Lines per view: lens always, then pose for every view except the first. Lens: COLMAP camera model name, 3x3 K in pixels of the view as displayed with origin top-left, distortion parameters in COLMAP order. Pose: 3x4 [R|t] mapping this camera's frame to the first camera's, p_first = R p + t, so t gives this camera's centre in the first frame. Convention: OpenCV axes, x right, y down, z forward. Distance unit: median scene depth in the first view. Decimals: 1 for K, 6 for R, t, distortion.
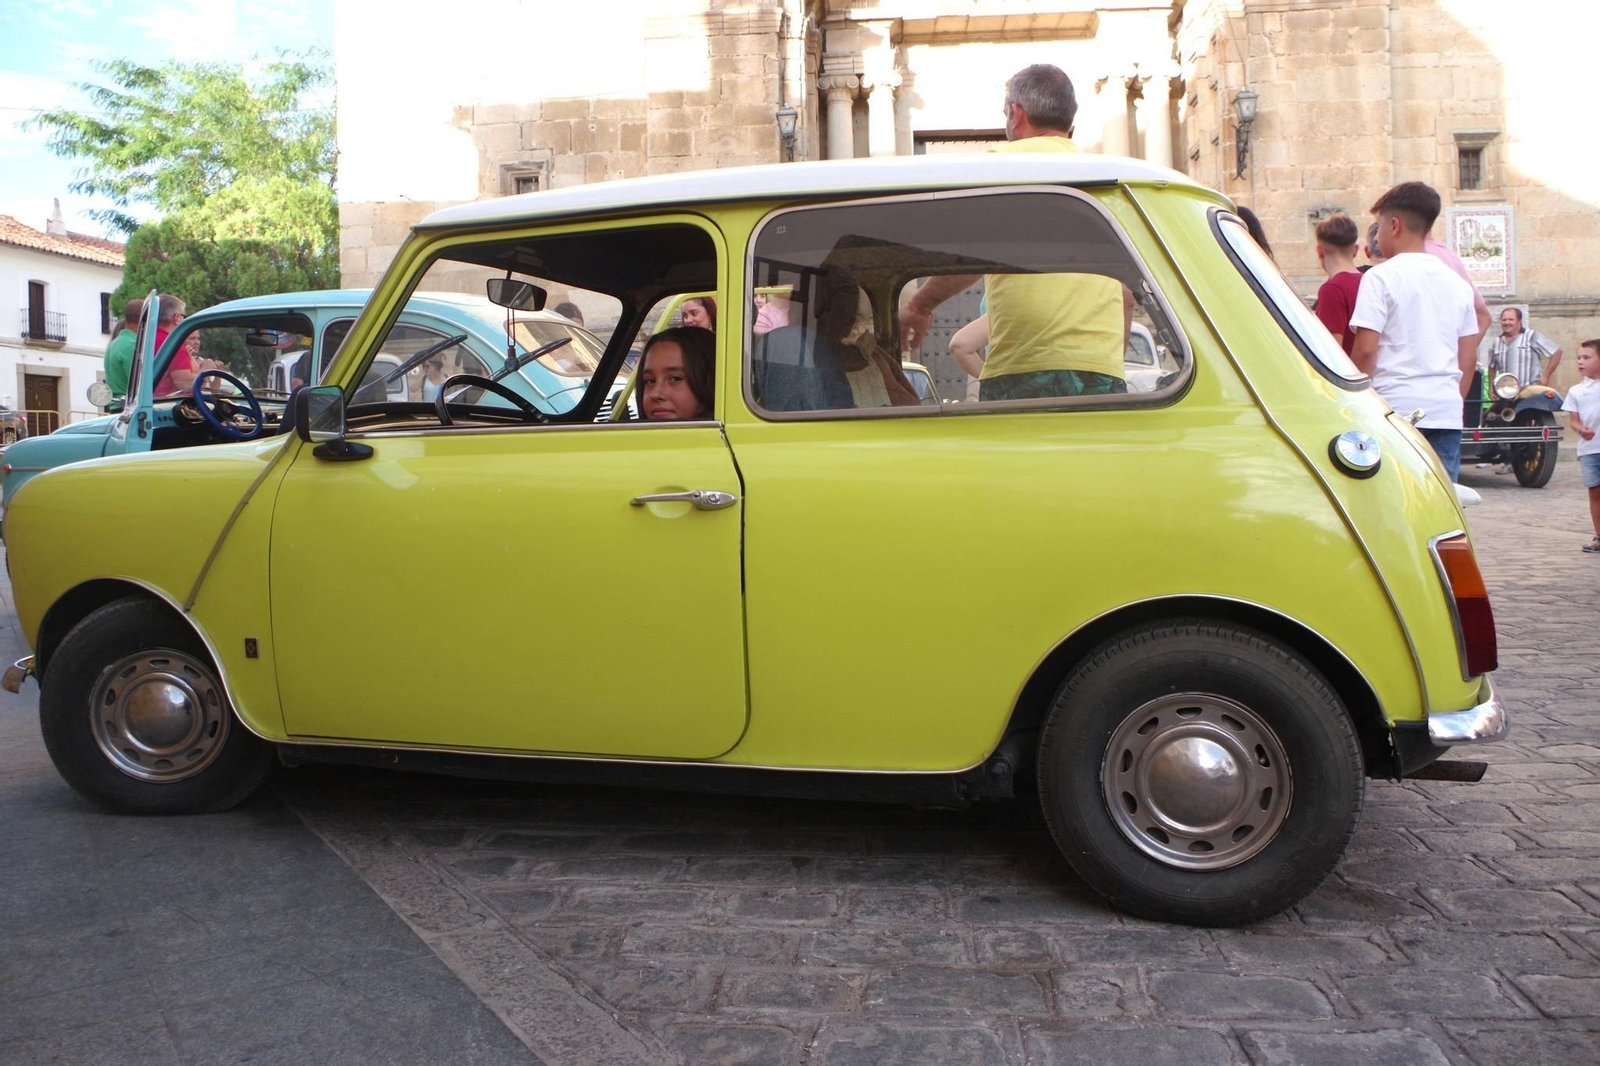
lens RADIAL K [[1237.0, 0, 800.4], [0, 1237.0, 530.4], [0, 0, 1]] dist [-0.071915, -0.002853]
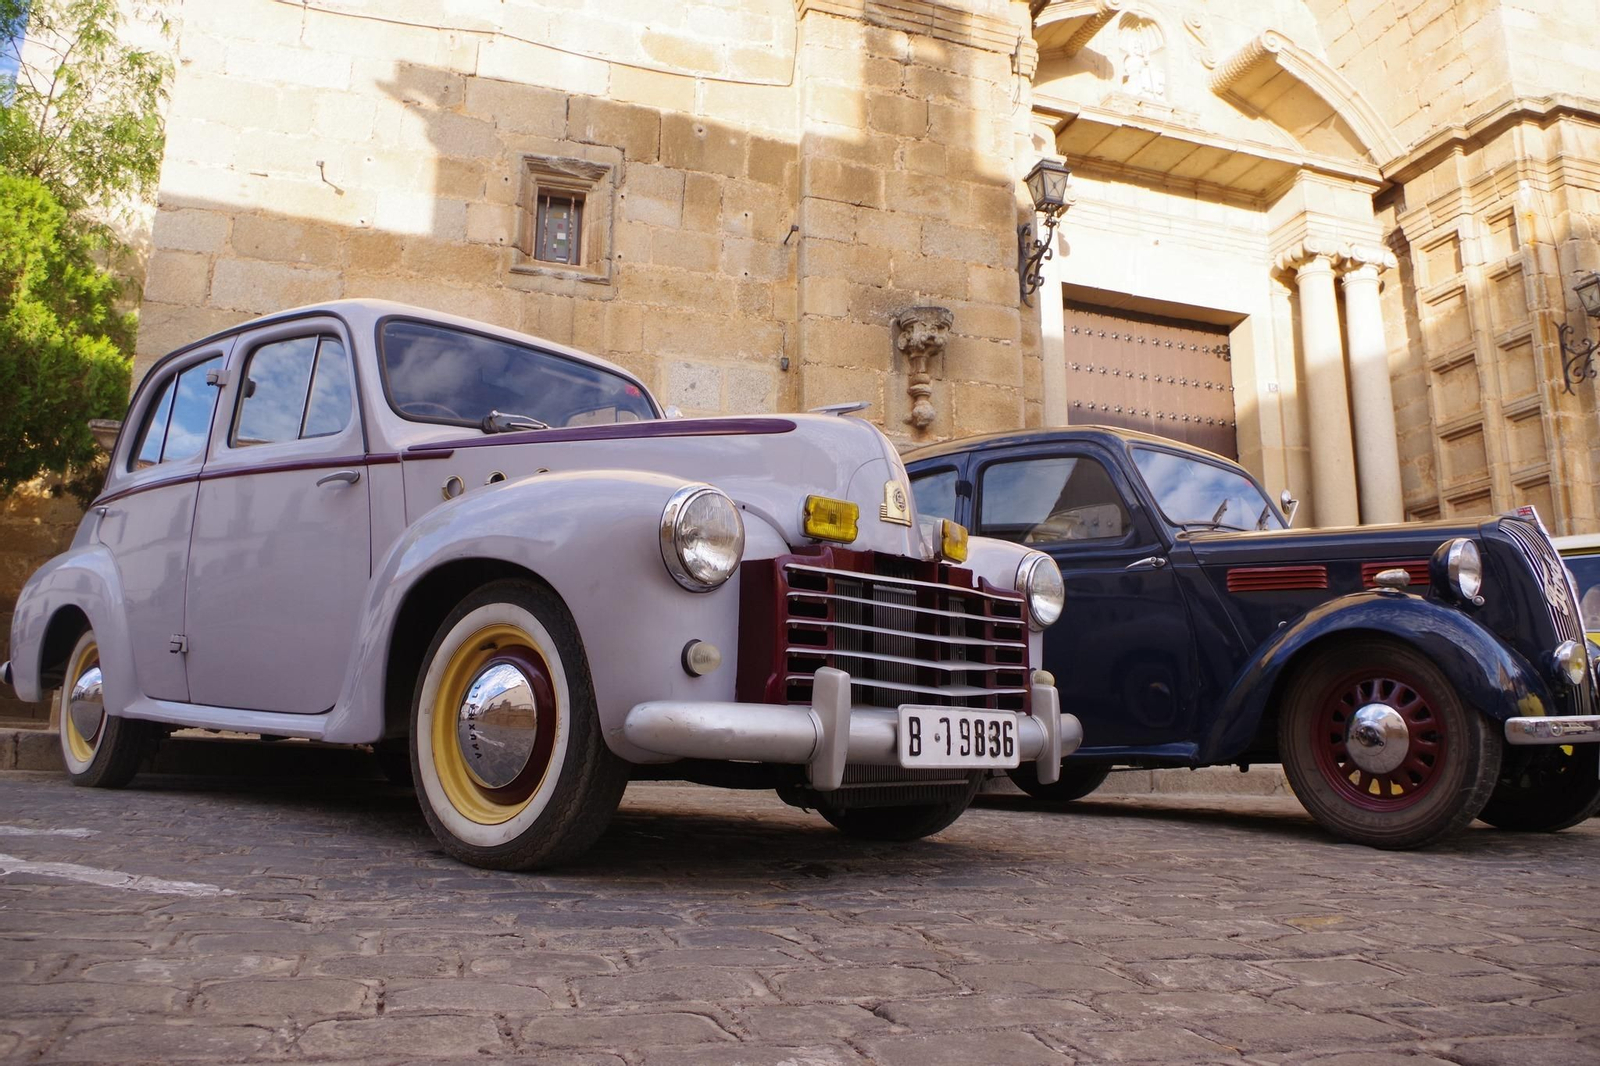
lens RADIAL K [[1237.0, 0, 800.3], [0, 1237.0, 533.6], [0, 0, 1]] dist [-0.071915, -0.002853]
pose [[0.929557, 0.111586, 0.351387, -0.301286], [-0.022043, 0.968213, -0.249154, -0.017997], [-0.368019, 0.223857, 0.902469, 0.528259]]
